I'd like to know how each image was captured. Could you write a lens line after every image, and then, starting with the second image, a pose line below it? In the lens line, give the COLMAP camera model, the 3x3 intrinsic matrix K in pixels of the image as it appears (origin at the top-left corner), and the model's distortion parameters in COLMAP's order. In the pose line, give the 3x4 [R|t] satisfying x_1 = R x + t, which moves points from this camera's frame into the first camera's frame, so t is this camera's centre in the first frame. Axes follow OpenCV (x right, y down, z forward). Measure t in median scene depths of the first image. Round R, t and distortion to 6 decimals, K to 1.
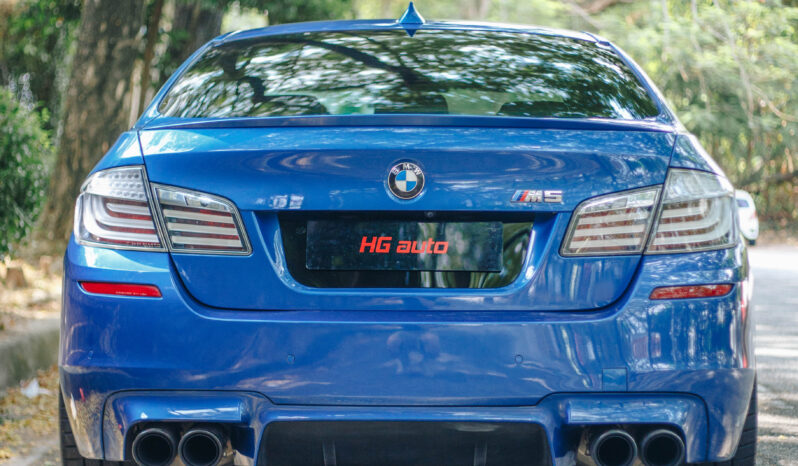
lens RADIAL K [[1748.4, 0, 399.0], [0, 1748.4, 233.0], [0, 0, 1]] dist [-0.090707, -0.162541]
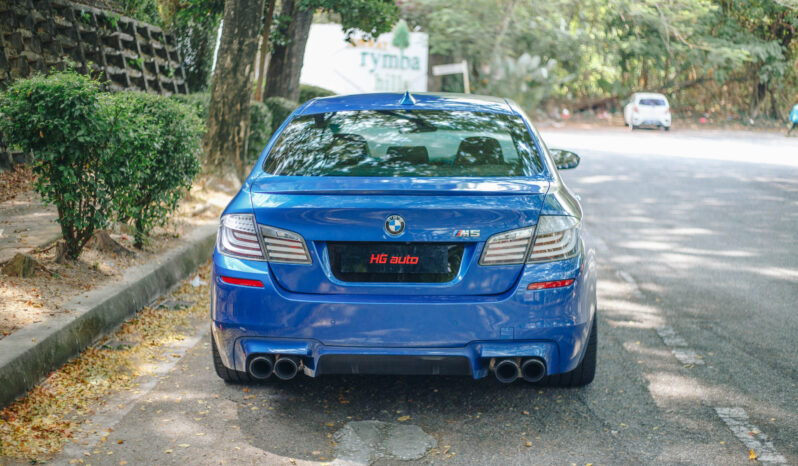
lens RADIAL K [[1163.8, 0, 399.0], [0, 1163.8, 233.0], [0, 0, 1]] dist [-0.098413, -0.056494]
pose [[0.999411, 0.000023, -0.034327, 0.025605], [0.003649, 0.994261, 0.106915, -0.077702], [0.034133, -0.106977, 0.993675, -0.112258]]
